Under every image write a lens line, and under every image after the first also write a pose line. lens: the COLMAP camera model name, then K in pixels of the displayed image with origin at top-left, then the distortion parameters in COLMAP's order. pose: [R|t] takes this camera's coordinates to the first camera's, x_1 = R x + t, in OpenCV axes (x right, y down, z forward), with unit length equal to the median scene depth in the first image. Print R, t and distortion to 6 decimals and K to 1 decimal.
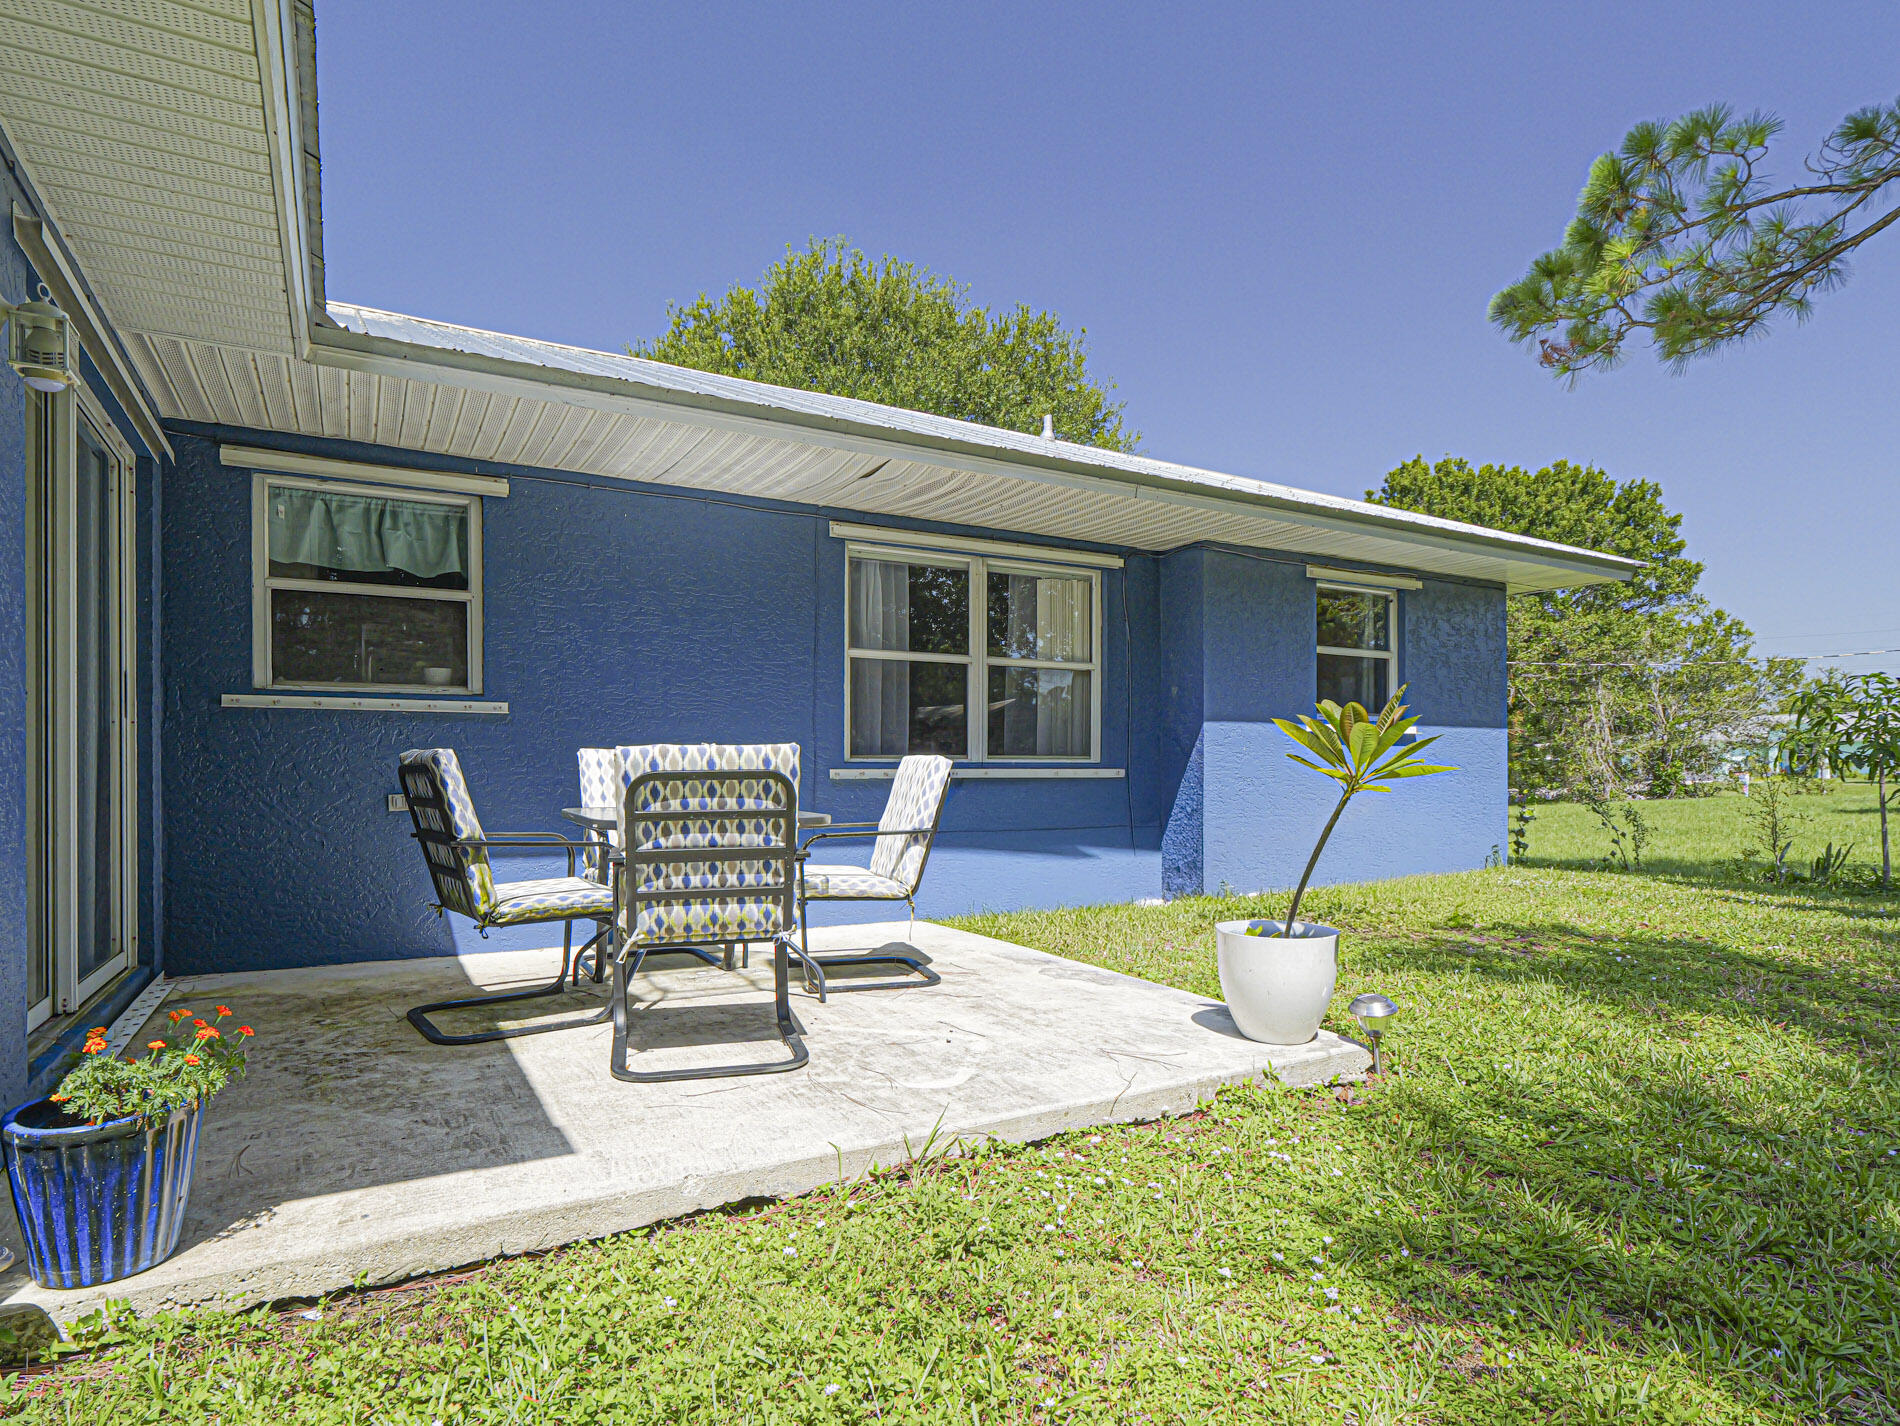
lens RADIAL K [[1054.6, 0, 940.6], [0, 1054.6, 727.0], [0, 0, 1]] dist [0.001690, 0.000186]
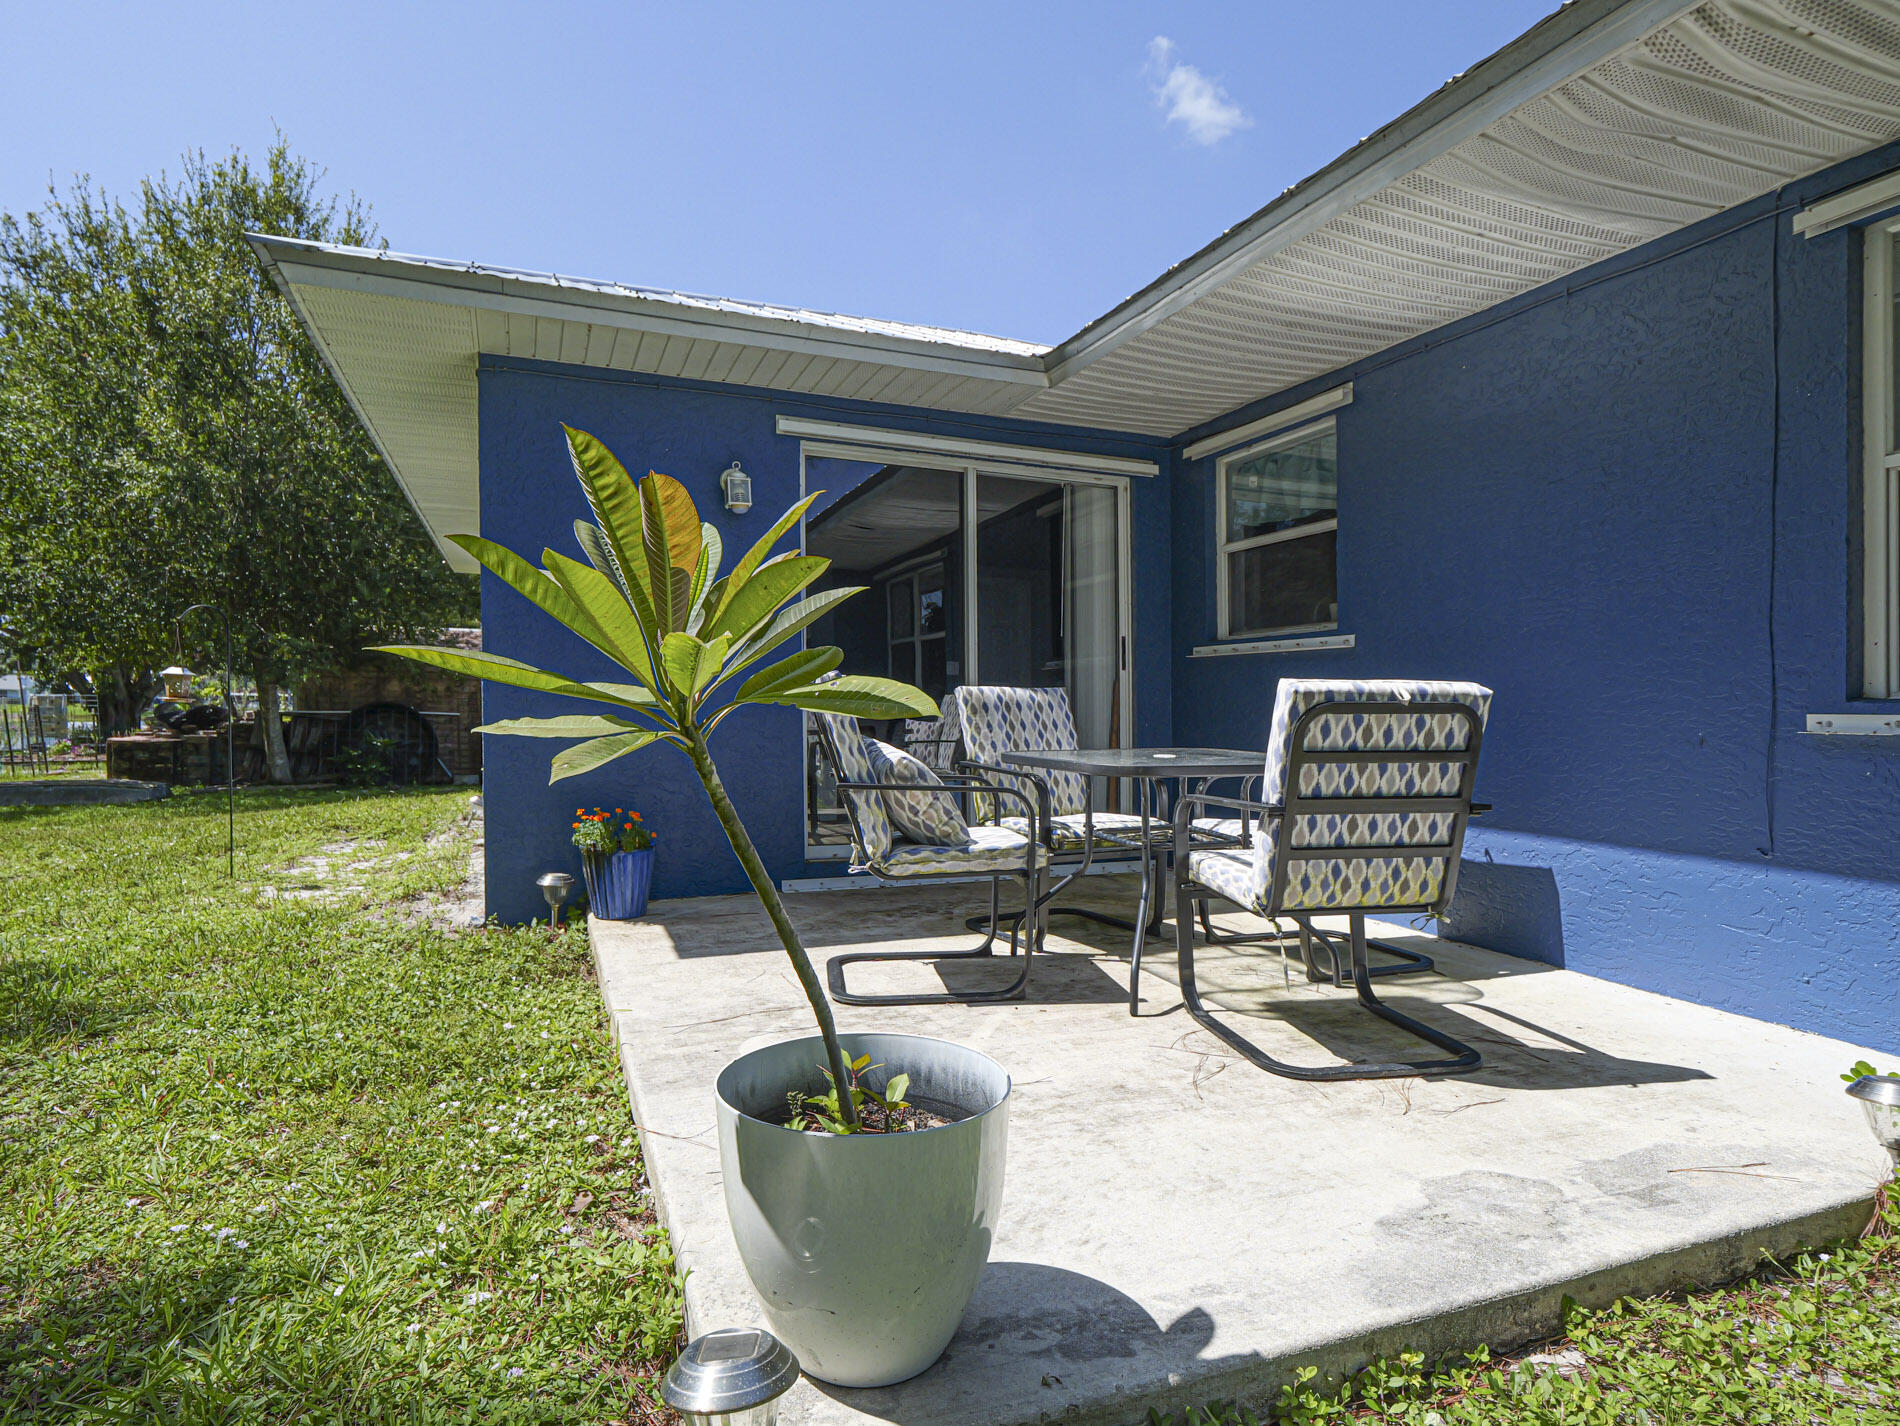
lens RADIAL K [[1054.6, 0, 941.1], [0, 1054.6, 715.3], [0, 0, 1]] dist [0.001690, 0.000186]
pose [[-0.147192, 0.005520, -0.989093, 0.578510], [0.020638, 0.999784, 0.002509, 0.039542], [0.988893, -0.020044, -0.147274, 0.876647]]
